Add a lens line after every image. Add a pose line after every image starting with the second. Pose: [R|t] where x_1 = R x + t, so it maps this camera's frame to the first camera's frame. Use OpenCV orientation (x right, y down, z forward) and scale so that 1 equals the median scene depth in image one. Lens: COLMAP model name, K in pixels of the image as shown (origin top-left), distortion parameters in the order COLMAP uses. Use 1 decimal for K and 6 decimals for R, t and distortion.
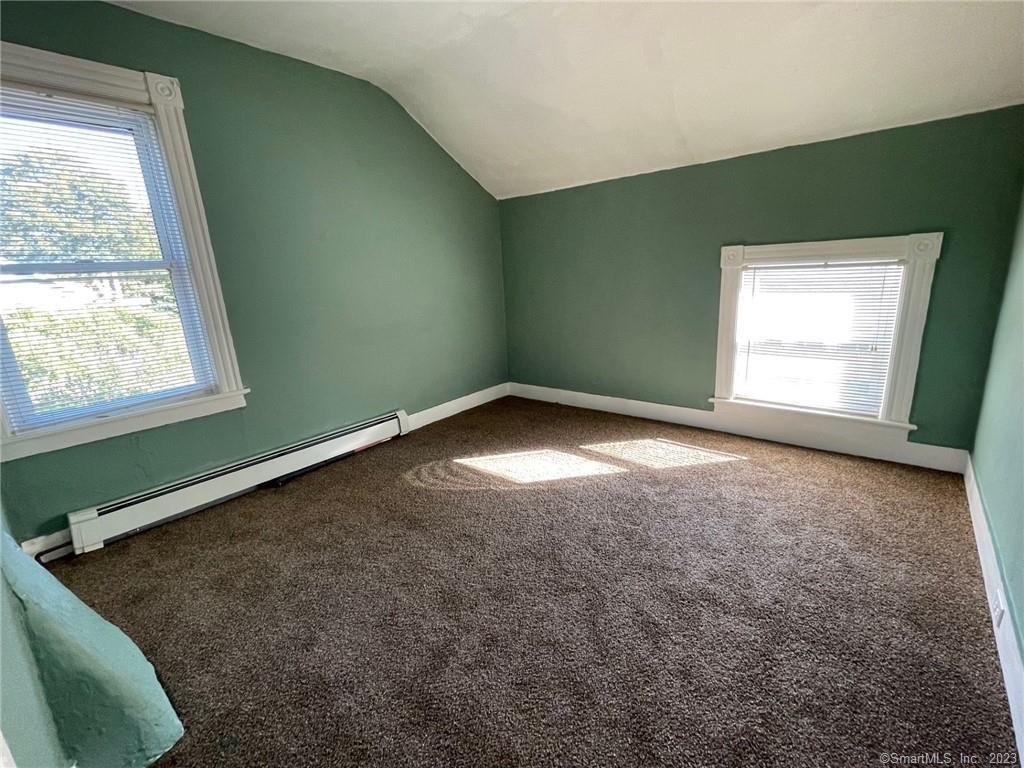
lens RADIAL K [[455.4, 0, 511.6], [0, 455.4, 382.3], [0, 0, 1]] dist [0.003043, 0.000294]
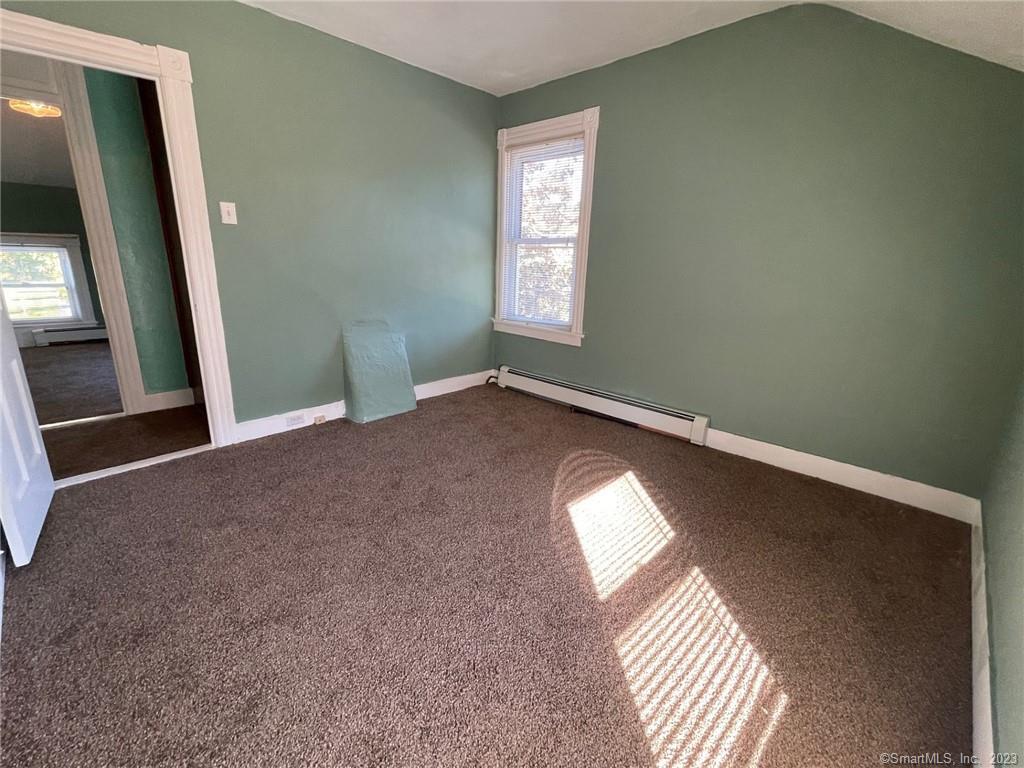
lens RADIAL K [[455.4, 0, 509.4], [0, 455.4, 388.1], [0, 0, 1]] dist [0.003043, 0.000294]
pose [[-0.073587, 0.321704, -0.943977, 0.741572], [-0.266237, 0.905853, 0.329466, -0.223703], [0.961095, 0.275566, 0.018990, 0.794368]]
